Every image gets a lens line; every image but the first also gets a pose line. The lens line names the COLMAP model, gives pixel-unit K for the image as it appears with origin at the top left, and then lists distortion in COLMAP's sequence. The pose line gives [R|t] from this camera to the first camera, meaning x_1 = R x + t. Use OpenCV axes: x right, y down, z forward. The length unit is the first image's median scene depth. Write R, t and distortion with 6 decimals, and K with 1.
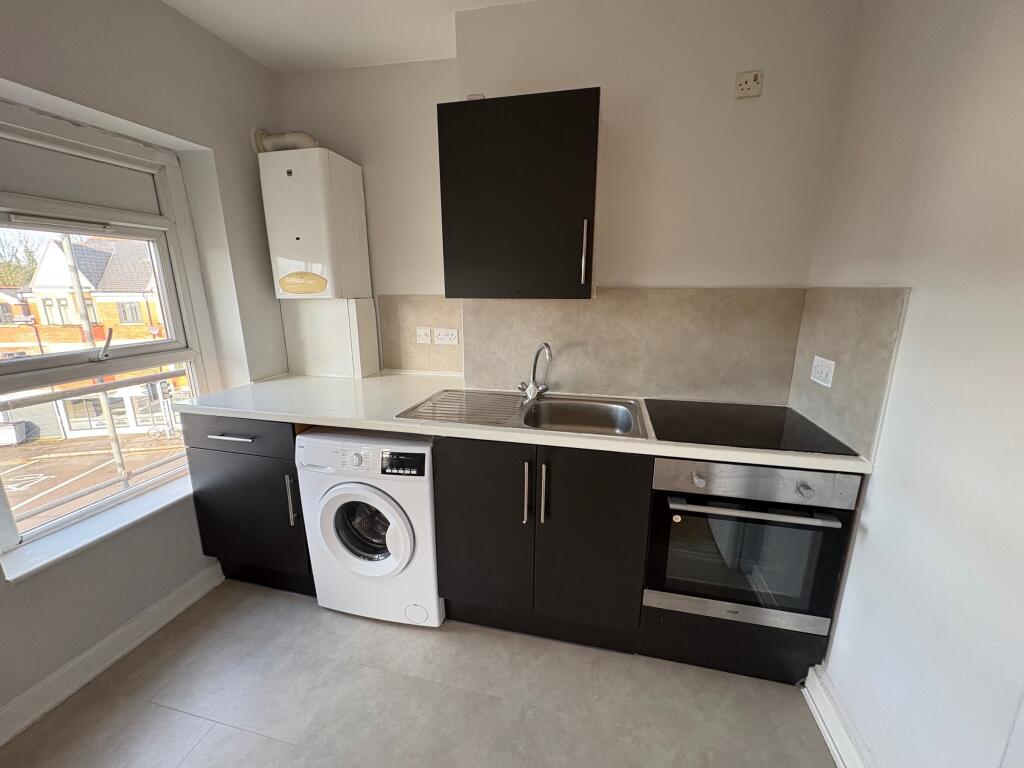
lens RADIAL K [[405.9, 0, 509.9], [0, 405.9, 383.4], [0, 0, 1]] dist [-0.000956, 0.000281]
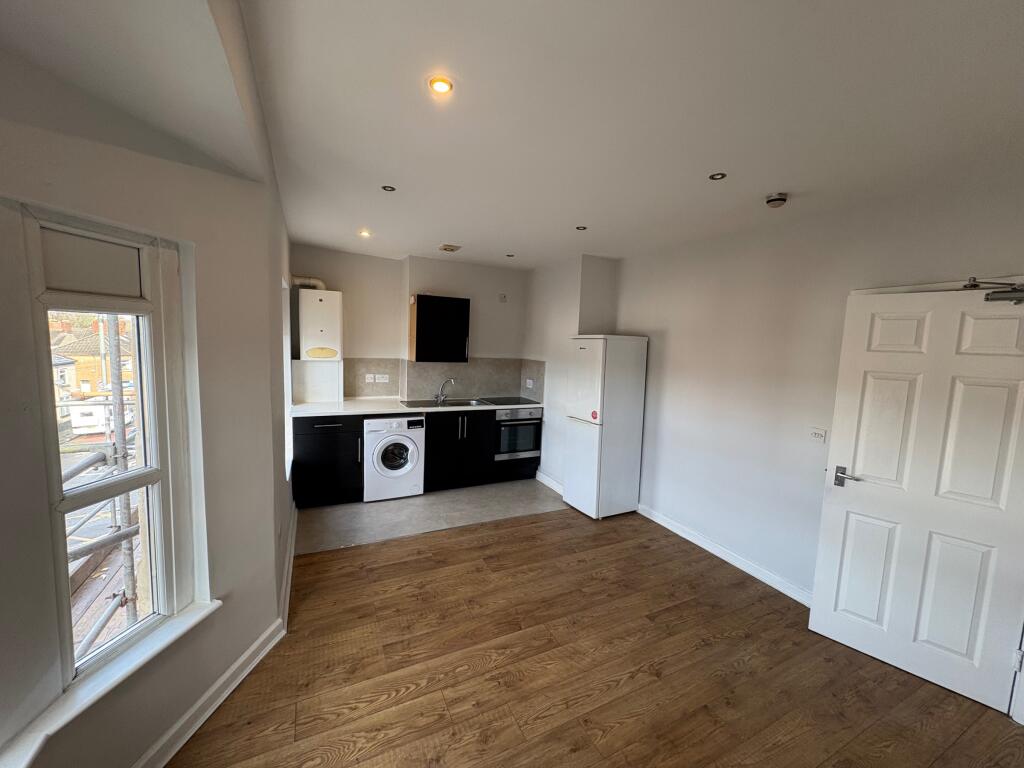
lens RADIAL K [[405.9, 0, 512.3], [0, 405.9, 382.3], [0, 0, 1]] dist [-0.000956, 0.000281]
pose [[0.768635, -0.030163, 0.638976, -1.414084], [0.108461, 0.990570, -0.083710, 0.212352], [-0.630426, 0.133646, 0.764658, -1.413887]]
